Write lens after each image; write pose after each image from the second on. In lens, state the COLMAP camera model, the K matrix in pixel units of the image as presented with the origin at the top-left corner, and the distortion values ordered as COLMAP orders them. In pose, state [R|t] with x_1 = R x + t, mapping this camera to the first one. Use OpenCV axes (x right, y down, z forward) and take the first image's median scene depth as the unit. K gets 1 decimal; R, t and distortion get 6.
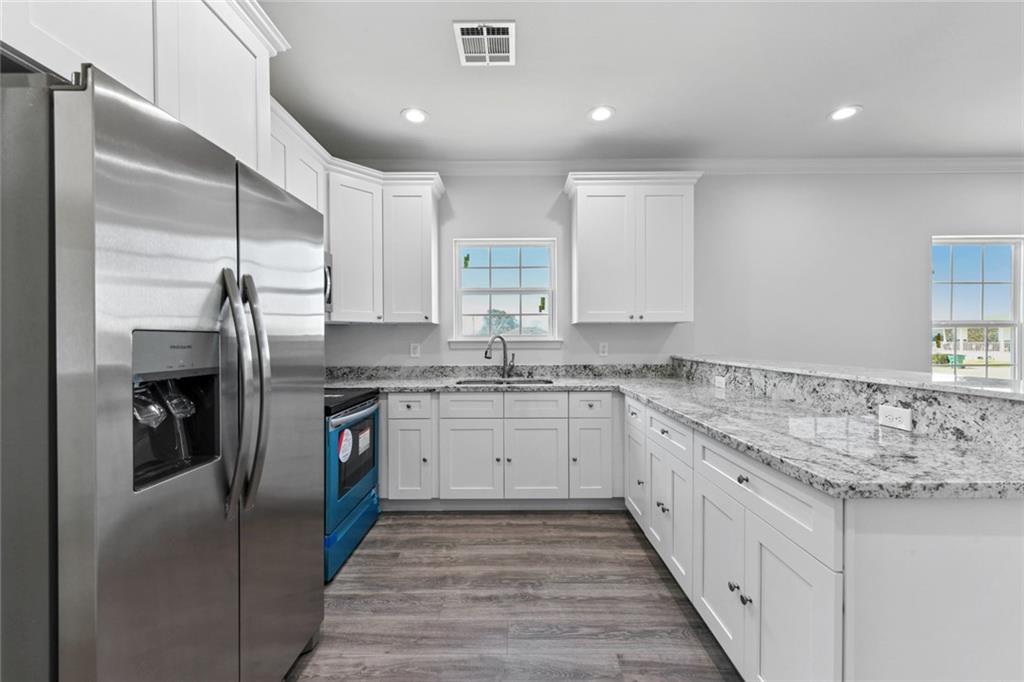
lens RADIAL K [[403.0, 0, 512.0], [0, 403.0, 341.0], [0, 0, 1]] dist [0.000255, 0.000049]
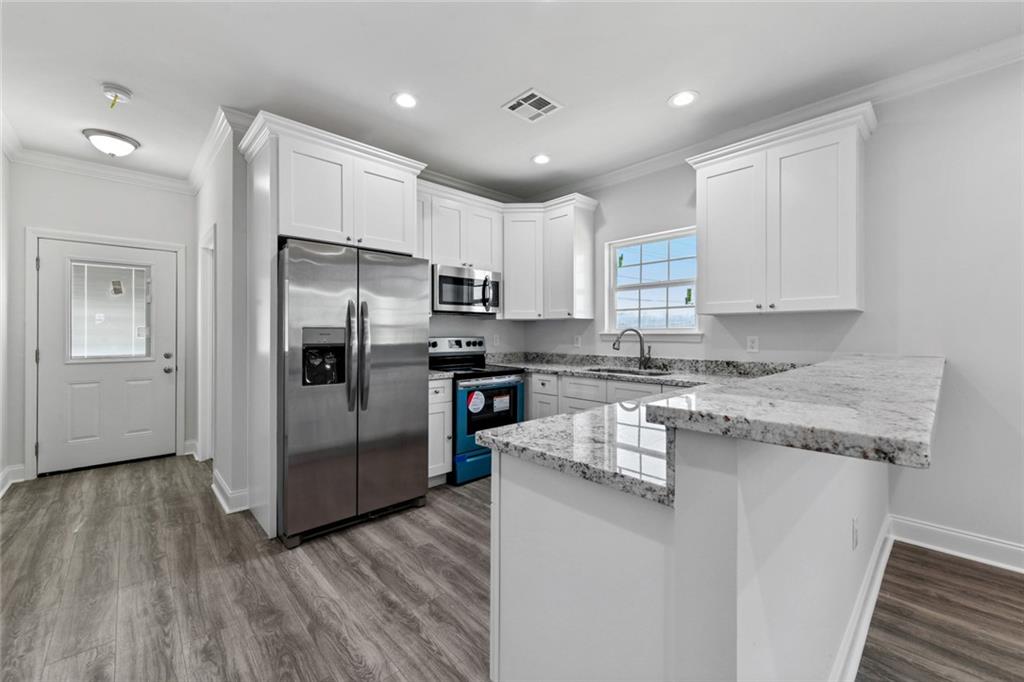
lens RADIAL K [[408.7, 0, 510.5], [0, 408.7, 331.4], [0, 0, 1]] dist [0.001242, 0.000094]
pose [[0.685568, 0.001377, -0.728007, 0.526877], [-0.005826, 0.999977, -0.003595, -0.000719], [0.727985, 0.006706, 0.685560, 0.026008]]
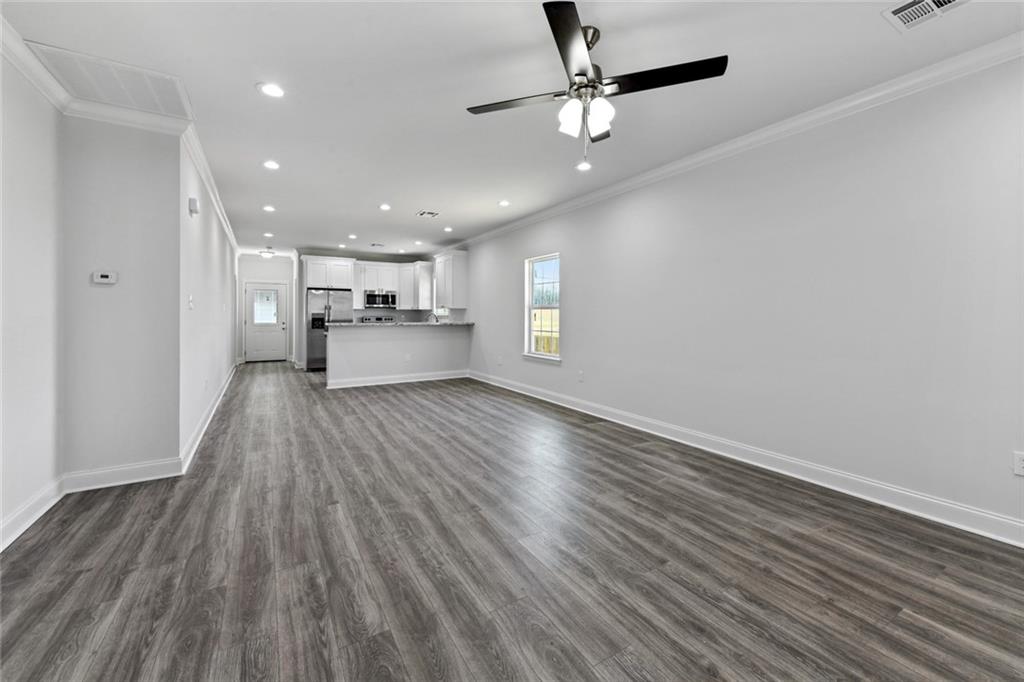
lens RADIAL K [[411.0, 0, 543.8], [0, 411.0, 311.9], [0, 0, 1]] dist [-0.001231, -0.000079]
pose [[0.545443, -0.002369, -0.838145, 2.871486], [-0.008424, 0.999930, -0.008308, -0.006580], [0.838106, 0.011592, 0.545385, 0.064159]]
